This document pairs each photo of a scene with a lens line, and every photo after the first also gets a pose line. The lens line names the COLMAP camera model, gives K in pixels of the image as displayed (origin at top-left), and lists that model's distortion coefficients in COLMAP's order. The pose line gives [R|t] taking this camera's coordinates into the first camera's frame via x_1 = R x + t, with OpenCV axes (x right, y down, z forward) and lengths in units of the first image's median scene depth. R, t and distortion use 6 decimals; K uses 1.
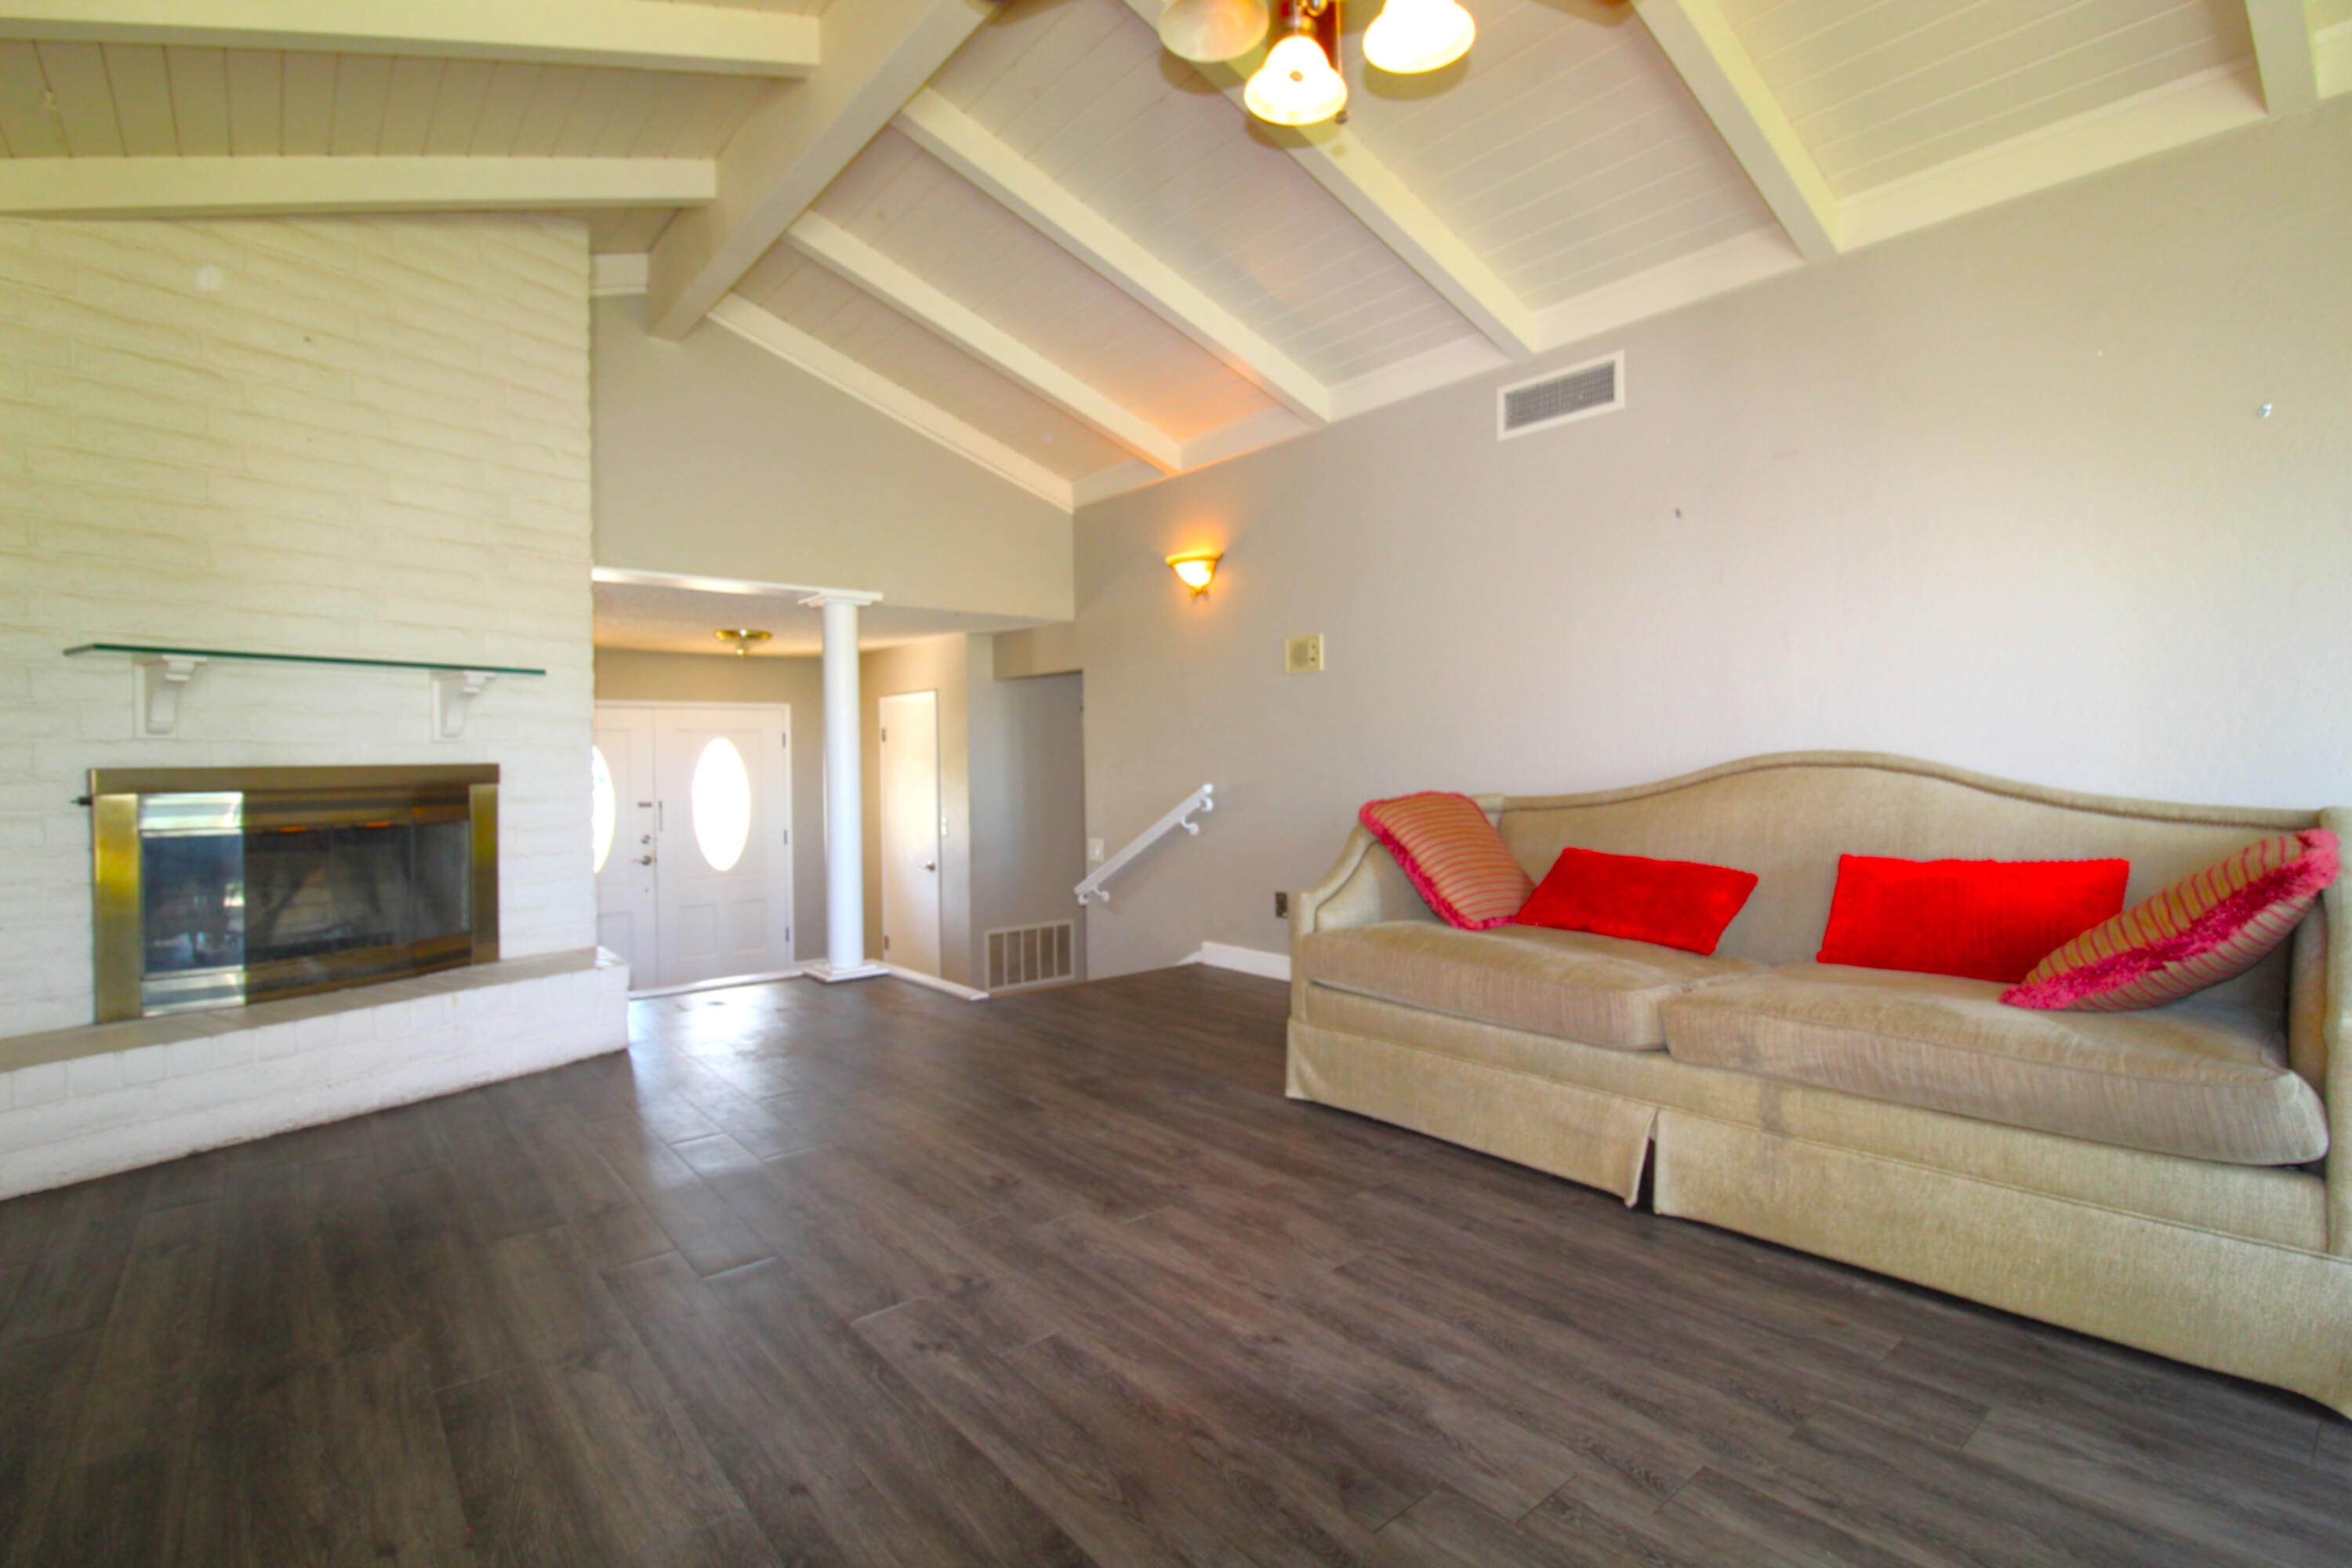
lens RADIAL K [[1090.3, 0, 1193.6], [0, 1090.3, 758.2], [0, 0, 1]] dist [-0.002384, -0.012331]
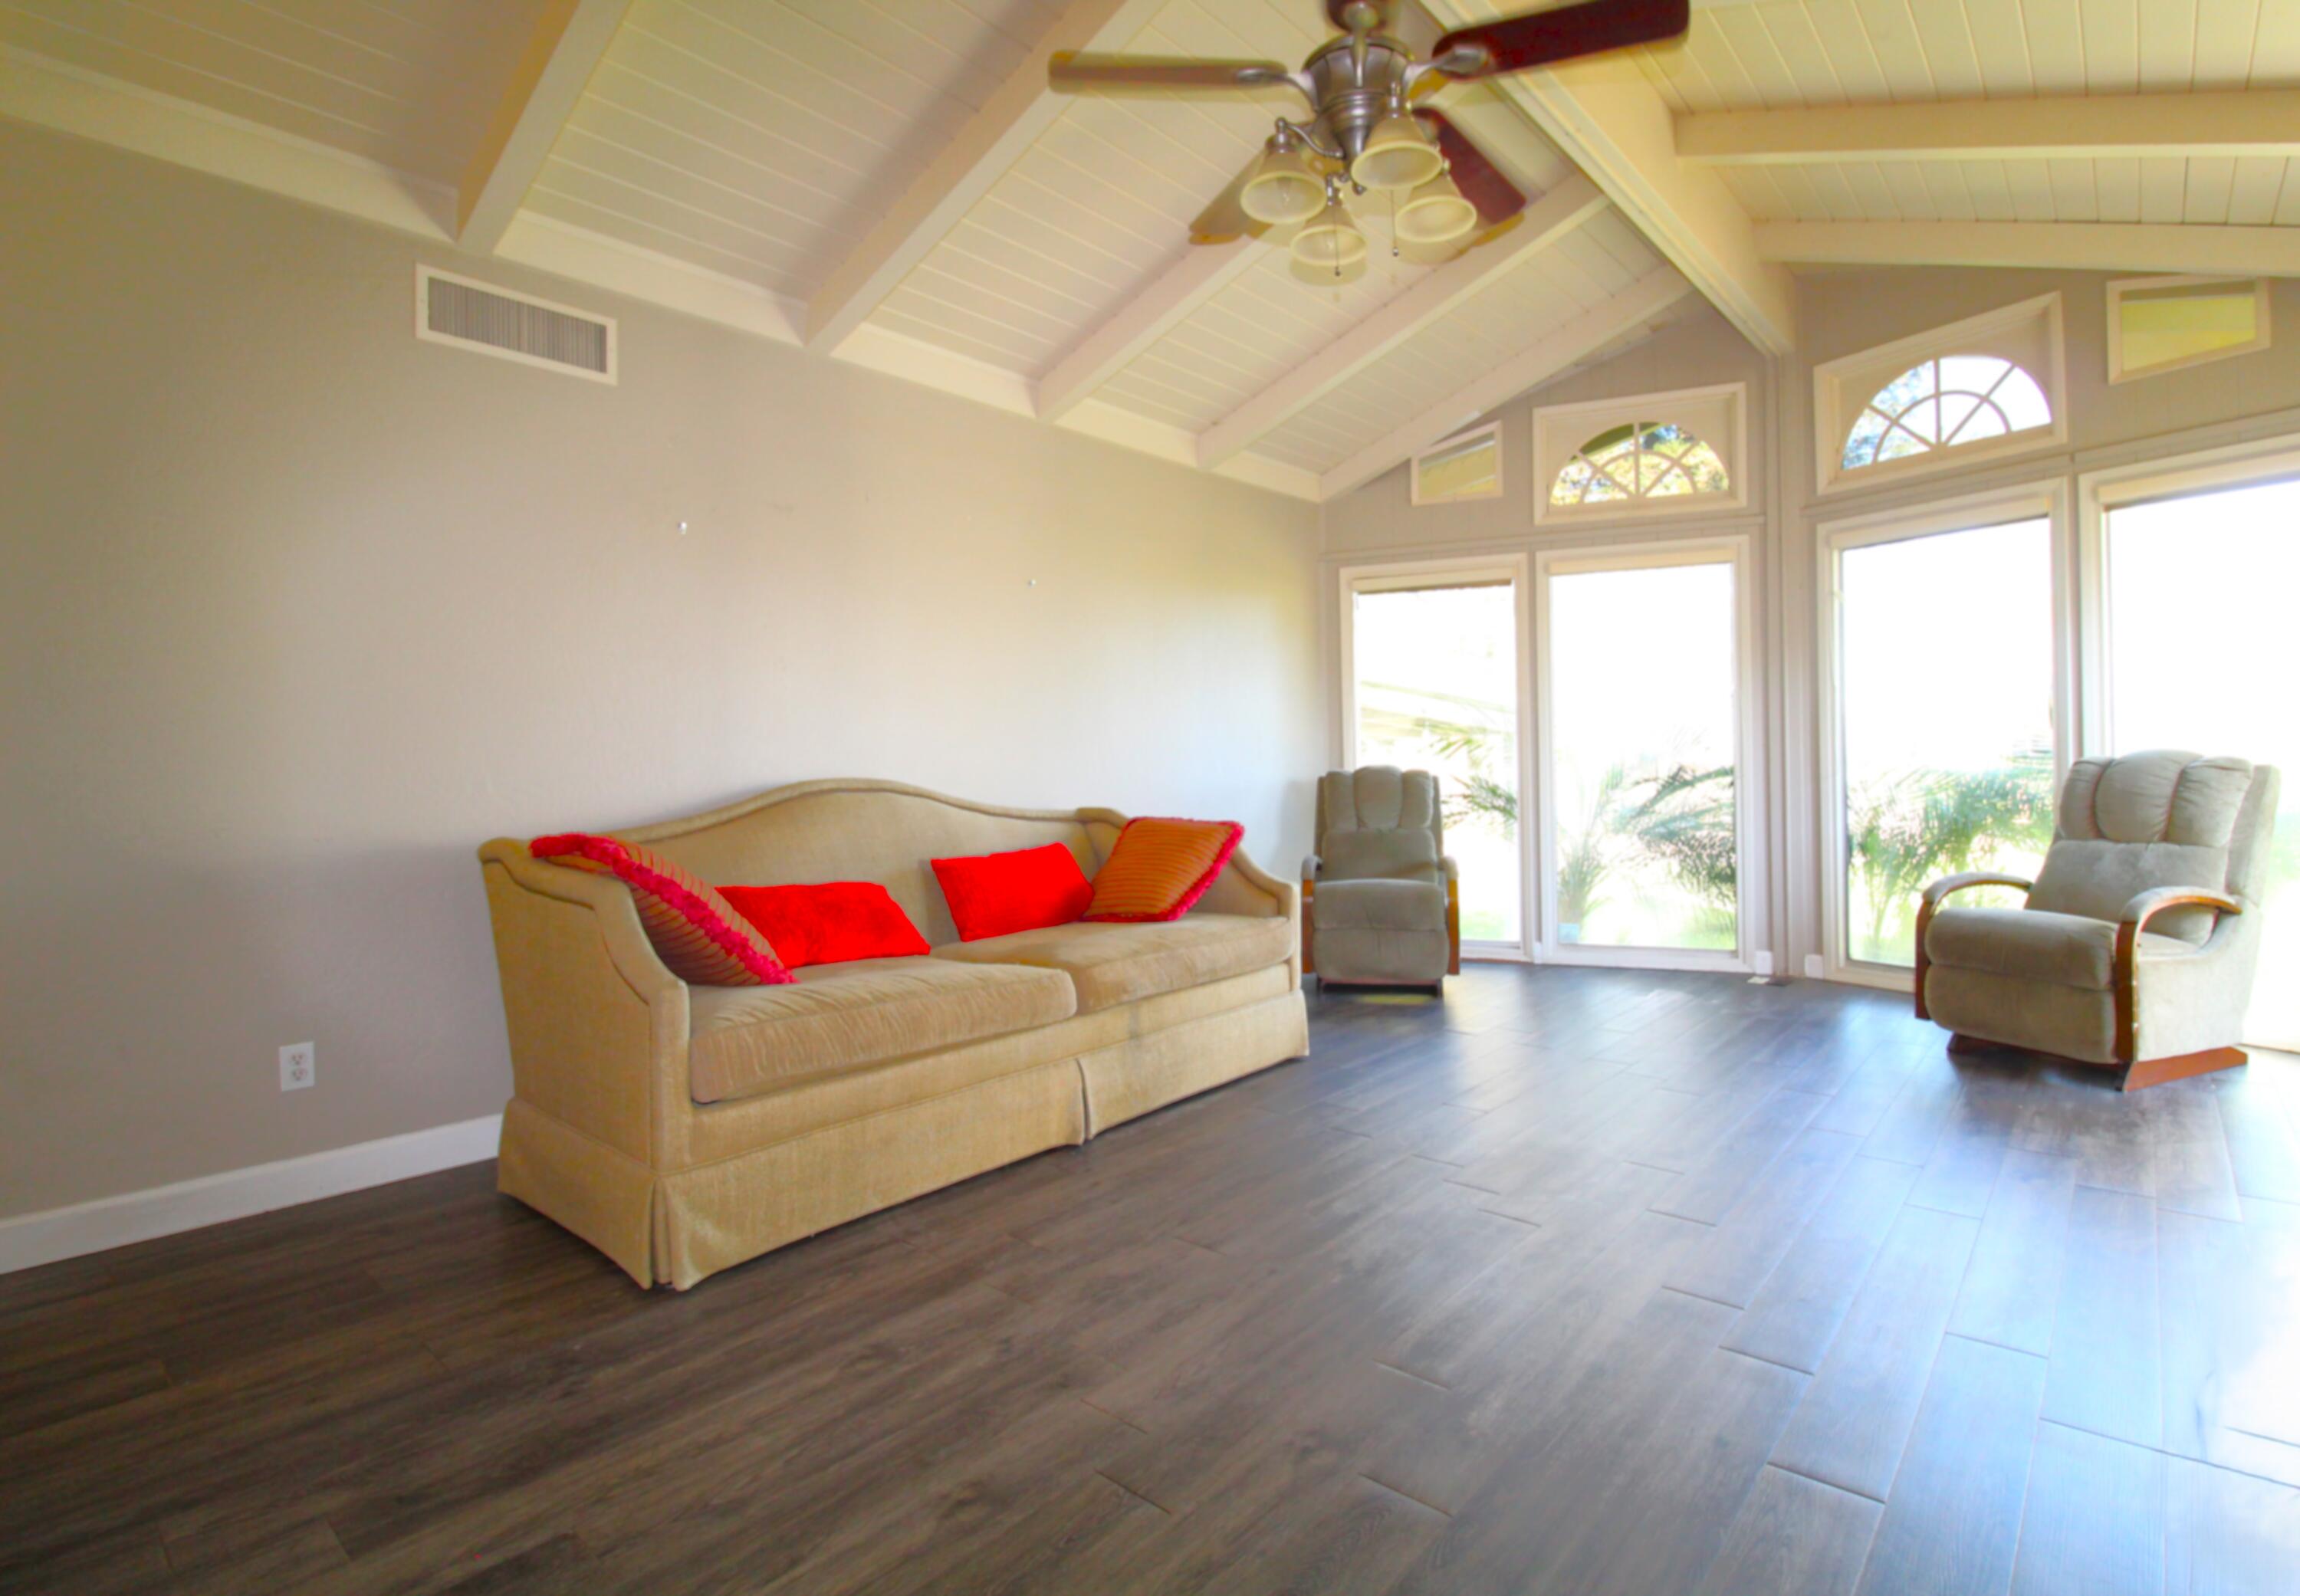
lens RADIAL K [[1111.2, 0, 1226.7], [0, 1111.2, 774.2], [0, 0, 1]] dist [-0.001990, -0.000799]
pose [[-0.175168, 0.007983, 0.984506, -0.689192], [0.015584, 0.999864, -0.005335, 0.001761], [-0.984415, 0.014408, -0.175268, 0.834523]]
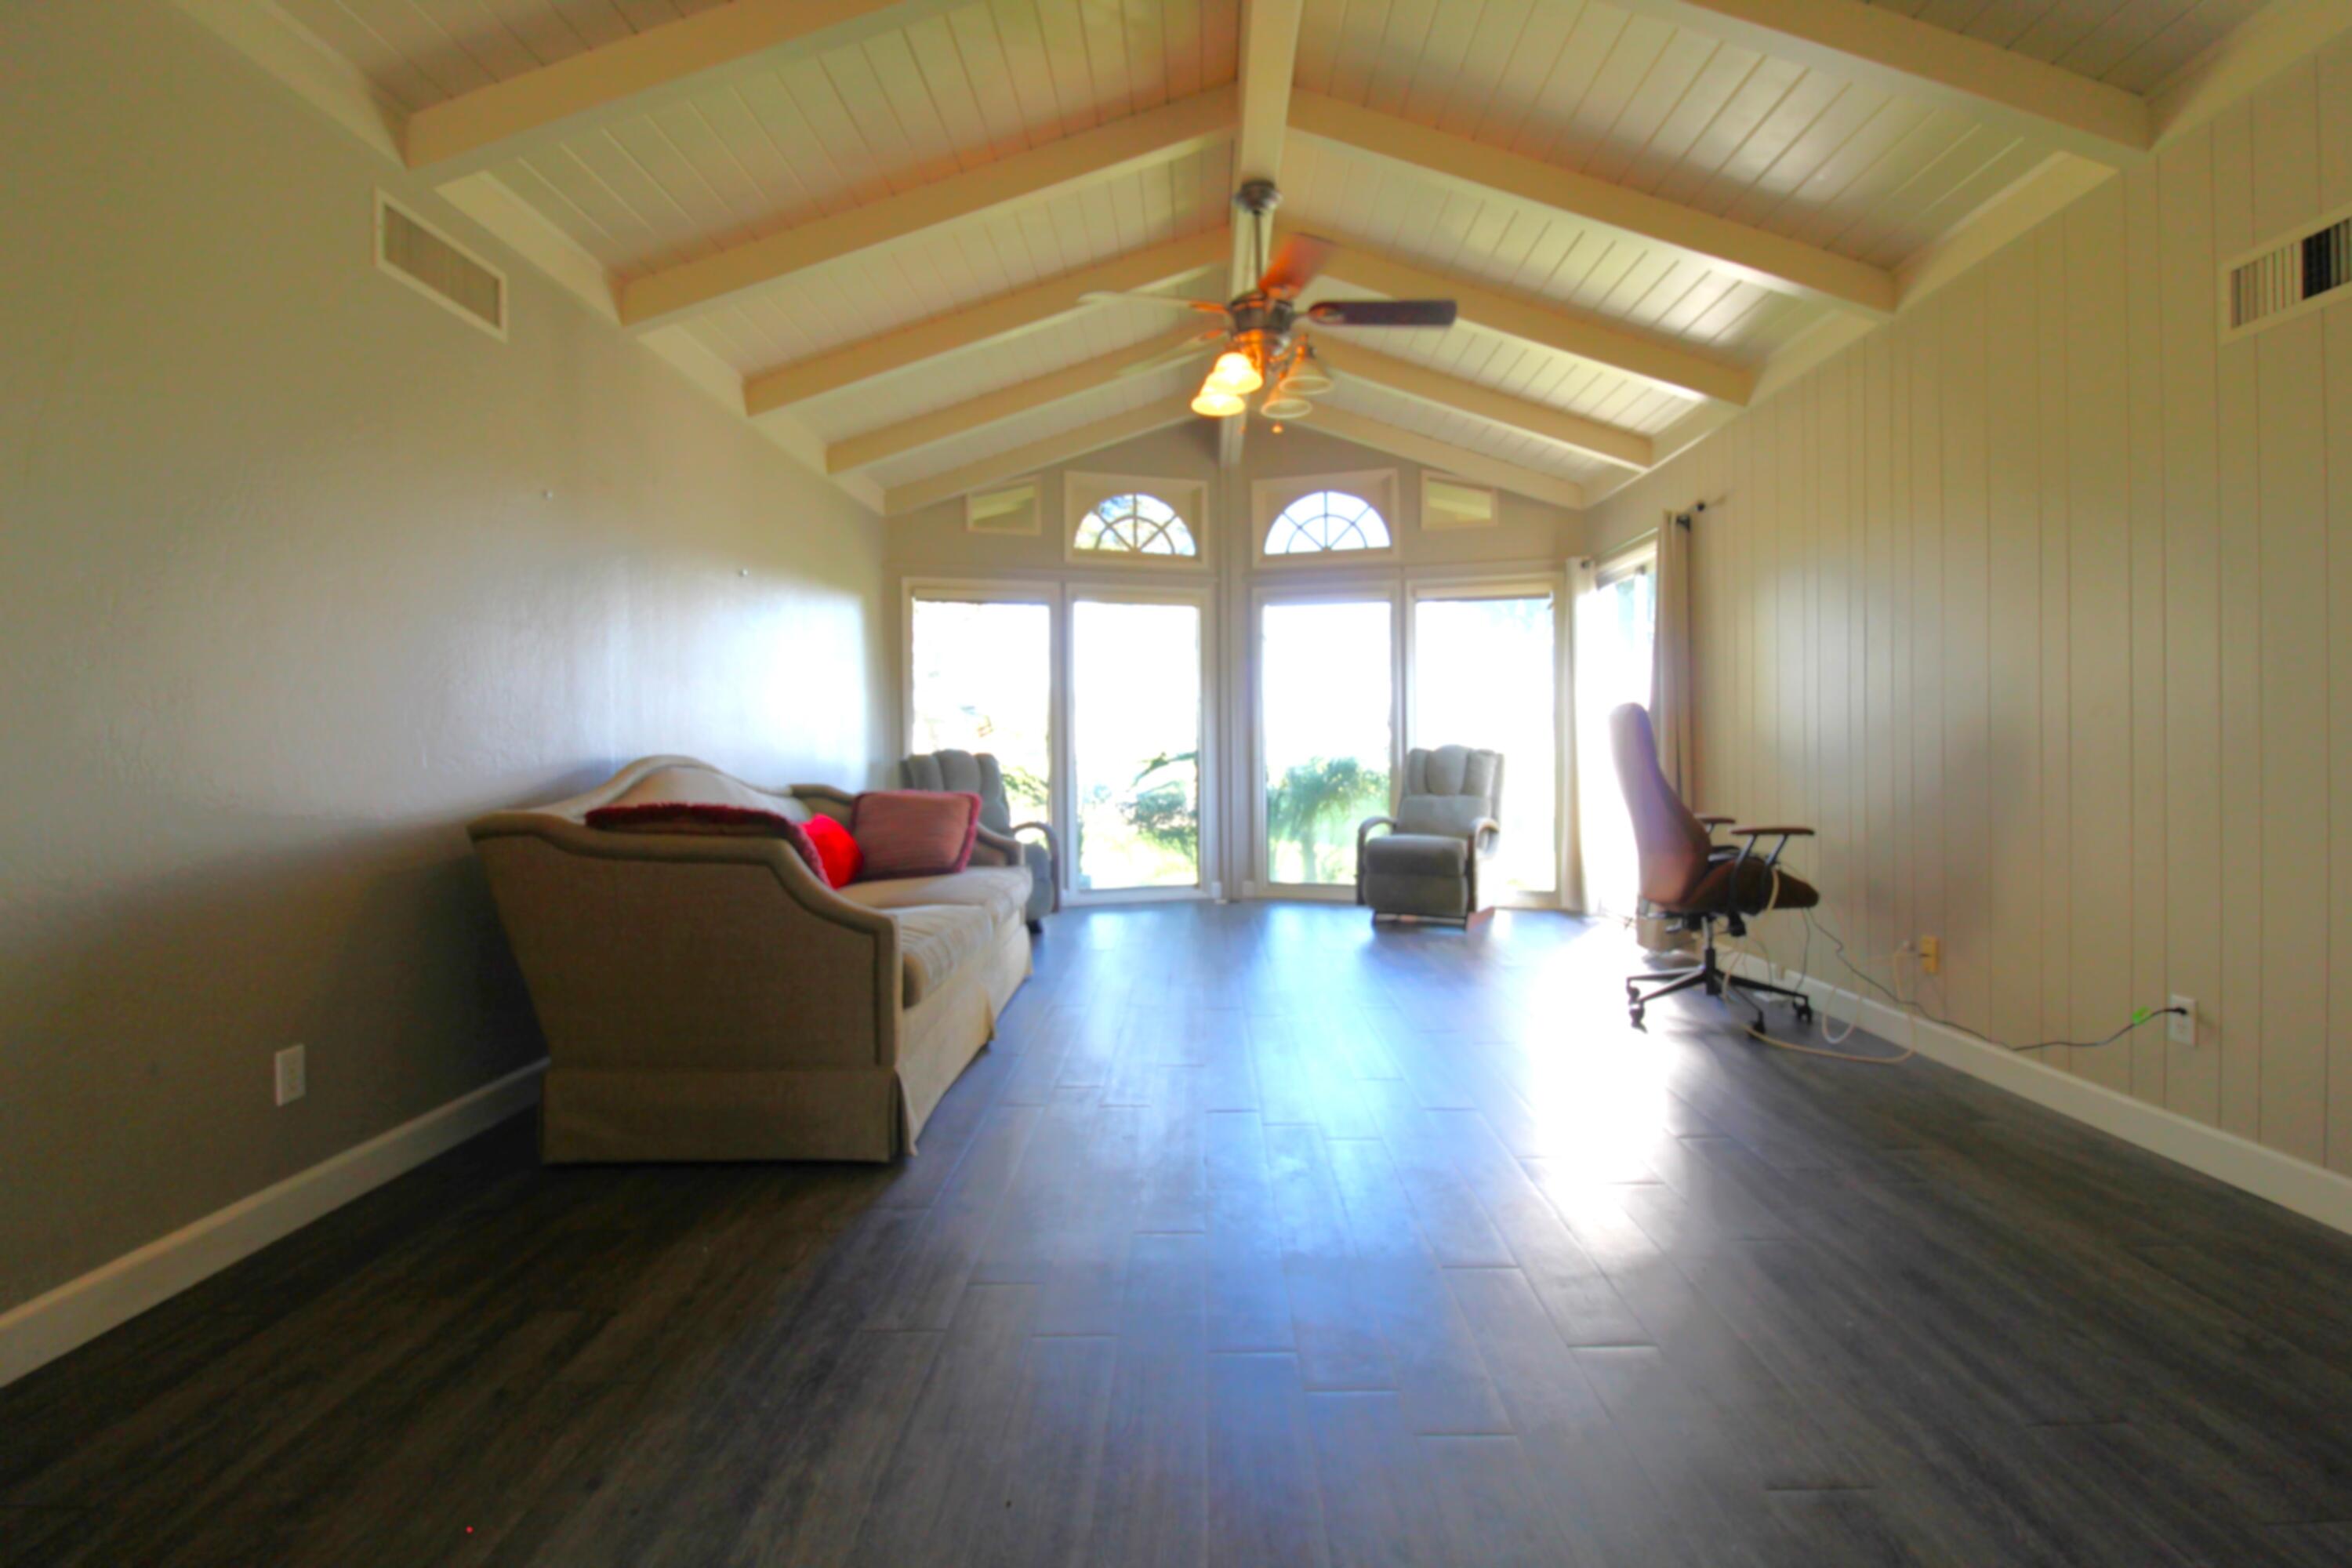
lens RADIAL K [[1090.3, 0, 1193.6], [0, 1090.3, 758.2], [0, 0, 1]] dist [-0.002384, -0.012331]
pose [[-0.759077, 0.011374, 0.650901, -0.667290], [0.014532, 0.999894, -0.000525, 0.006627], [-0.650838, 0.009061, -0.759162, 1.582368]]
